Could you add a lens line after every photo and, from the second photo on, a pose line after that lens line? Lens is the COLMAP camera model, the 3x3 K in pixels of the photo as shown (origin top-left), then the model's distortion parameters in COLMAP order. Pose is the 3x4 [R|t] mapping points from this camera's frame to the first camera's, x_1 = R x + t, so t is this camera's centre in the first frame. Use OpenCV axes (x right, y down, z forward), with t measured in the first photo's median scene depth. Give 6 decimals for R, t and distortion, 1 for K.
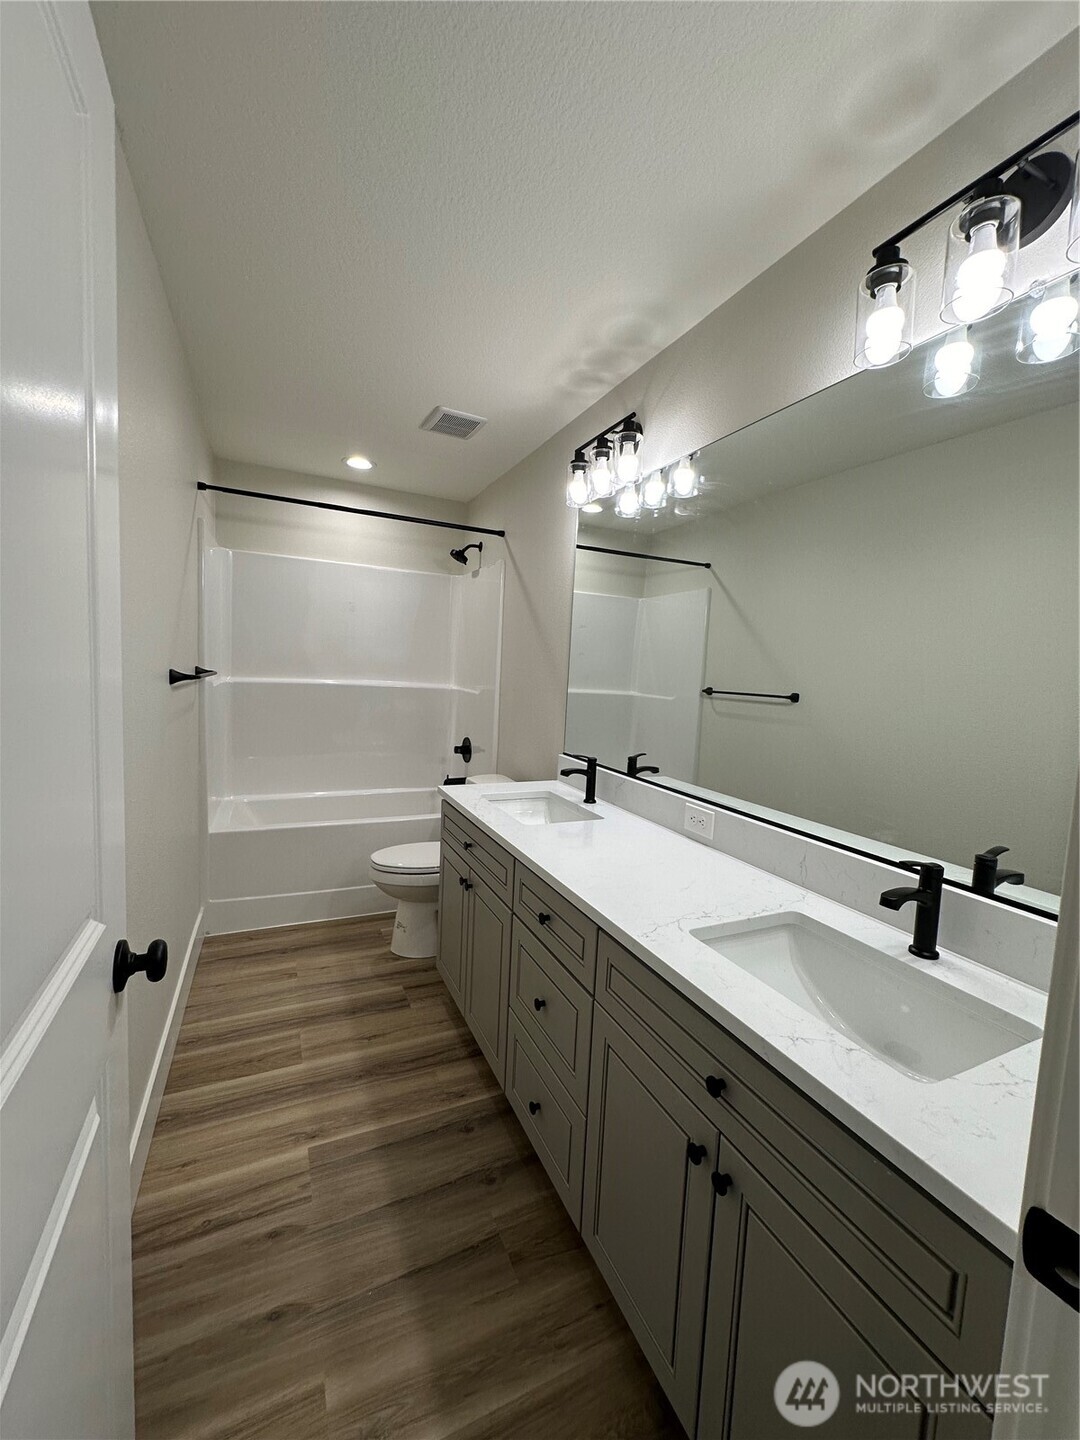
lens RADIAL K [[581.4, 0, 540.0], [0, 581.4, 720.0], [0, 0, 1]] dist [-0.000928, -0.000252]
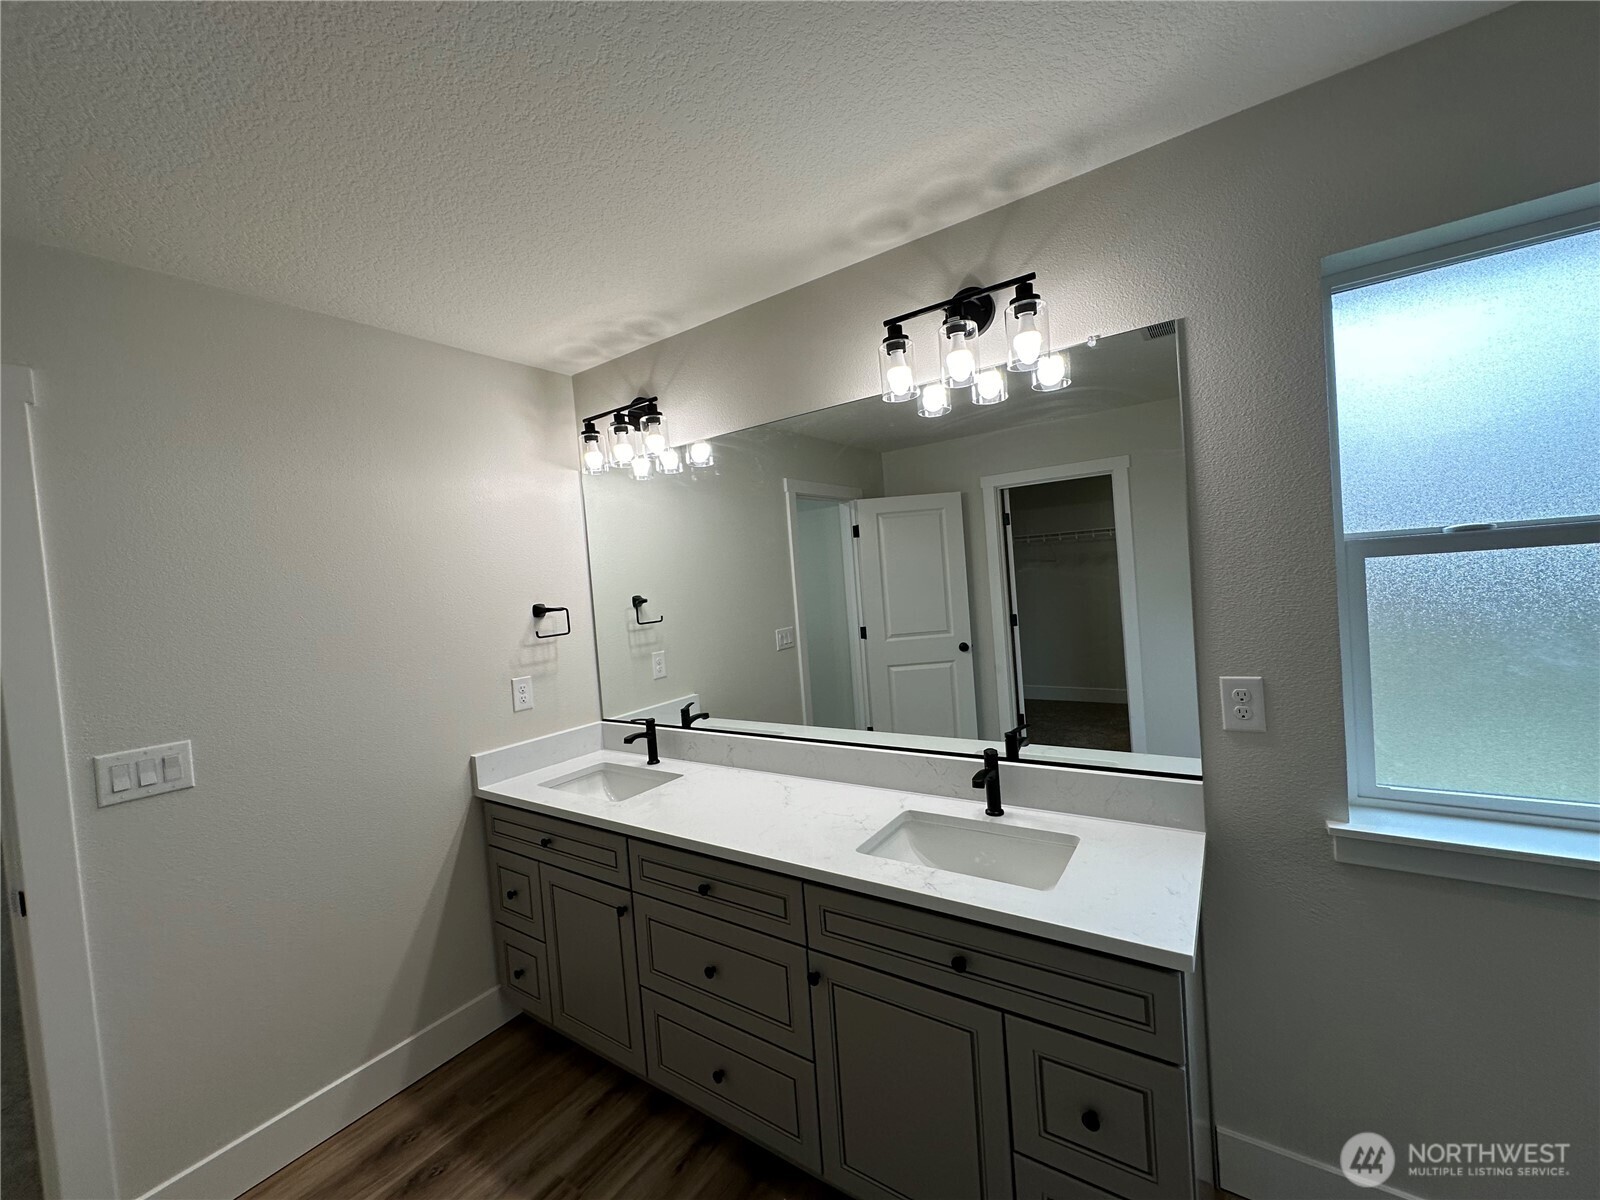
lens RADIAL K [[646.0, 0, 717.3], [0, 646.0, 597.9], [0, 0, 1]] dist [-0.000928, -0.000252]
pose [[0.878658, -0.149049, 0.453590, -0.490652], [0.176011, 0.984232, -0.017537, -0.174918], [-0.443824, 0.095246, 0.891038, -0.118699]]
